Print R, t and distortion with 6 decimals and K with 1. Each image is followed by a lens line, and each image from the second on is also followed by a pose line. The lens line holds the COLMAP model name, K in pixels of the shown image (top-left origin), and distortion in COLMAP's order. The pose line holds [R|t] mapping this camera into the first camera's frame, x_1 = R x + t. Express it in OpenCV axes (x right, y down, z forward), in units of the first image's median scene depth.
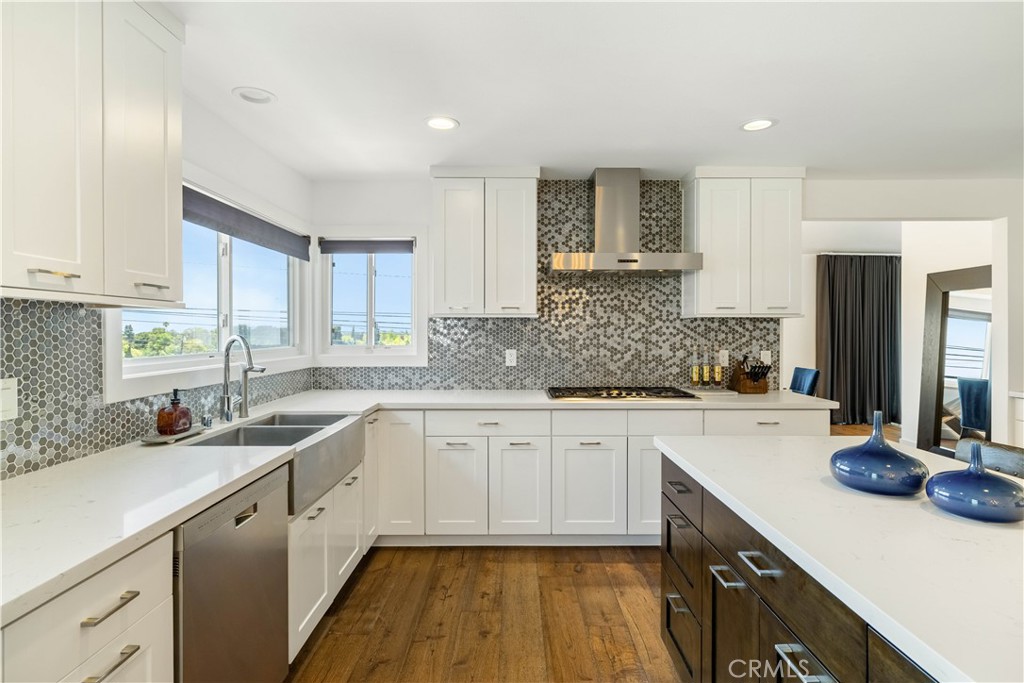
lens RADIAL K [[516.1, 0, 511.7], [0, 516.1, 335.3], [0, 0, 1]] dist [-0.002224, 0.000156]
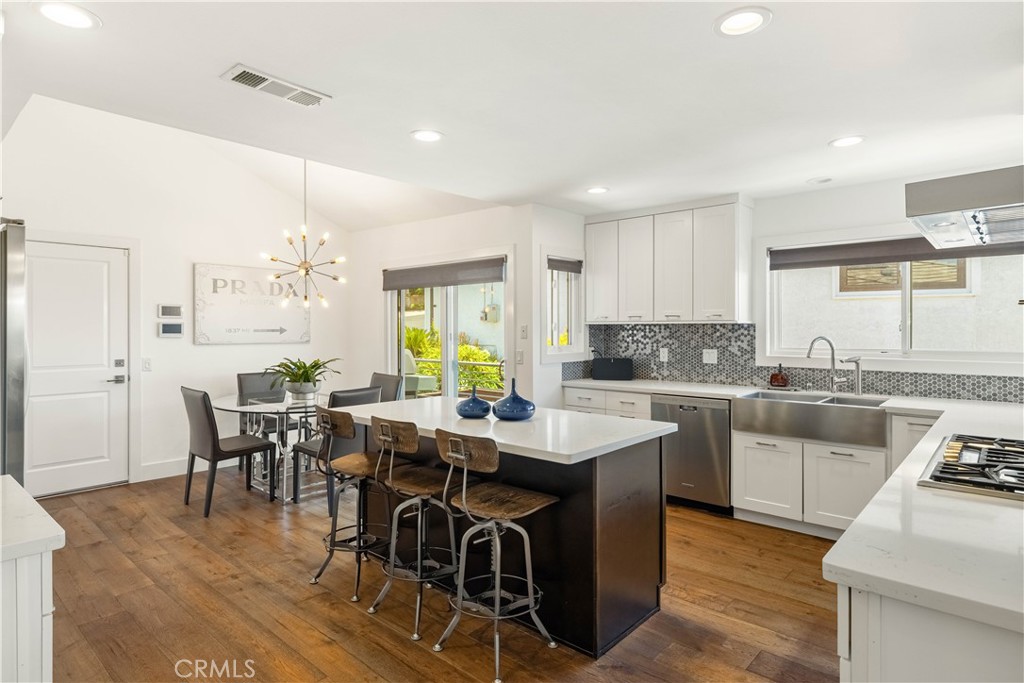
lens RADIAL K [[558.3, 0, 509.0], [0, 558.3, 333.0], [0, 0, 1]] dist [-0.000621, -0.000178]
pose [[-0.668634, 0.006602, -0.743563, 0.857155], [-0.004491, 0.999906, 0.012917, -0.017796], [0.743578, 0.011976, -0.668541, 0.898956]]
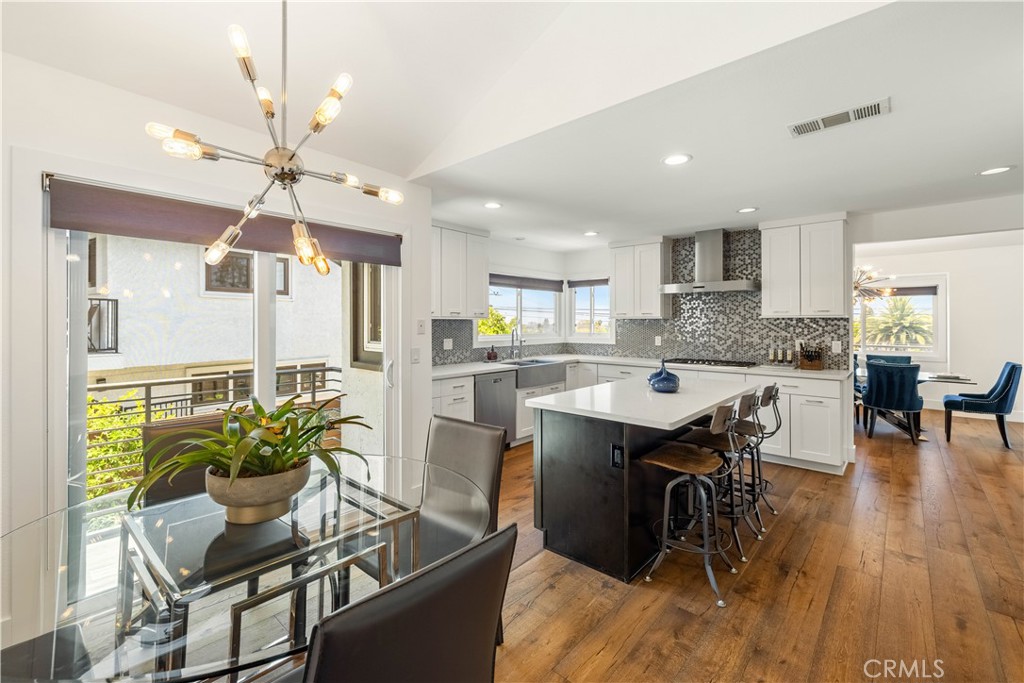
lens RADIAL K [[439.6, 0, 508.0], [0, 439.6, 318.6], [0, 0, 1]] dist [0.002384, 0.000283]
pose [[0.744835, -0.005893, -0.667223, 0.624862], [-0.004689, 0.999890, -0.014065, -0.009549], [0.667232, 0.013605, 0.744725, -0.474223]]
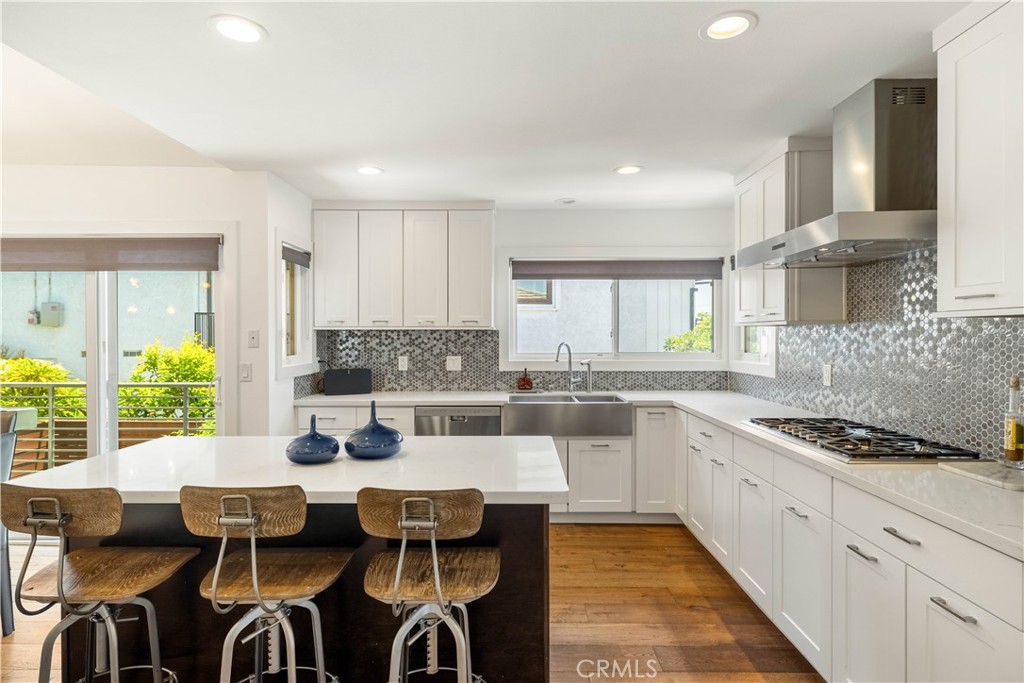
lens RADIAL K [[558.3, 0, 510.5], [0, 558.3, 341.0], [0, 0, 1]] dist [-0.000621, -0.000178]
pose [[-0.008922, 0.009975, -0.999910, 0.848427], [-0.007112, 0.999924, 0.010039, -0.013391], [0.999935, 0.007201, -0.008851, 0.527622]]
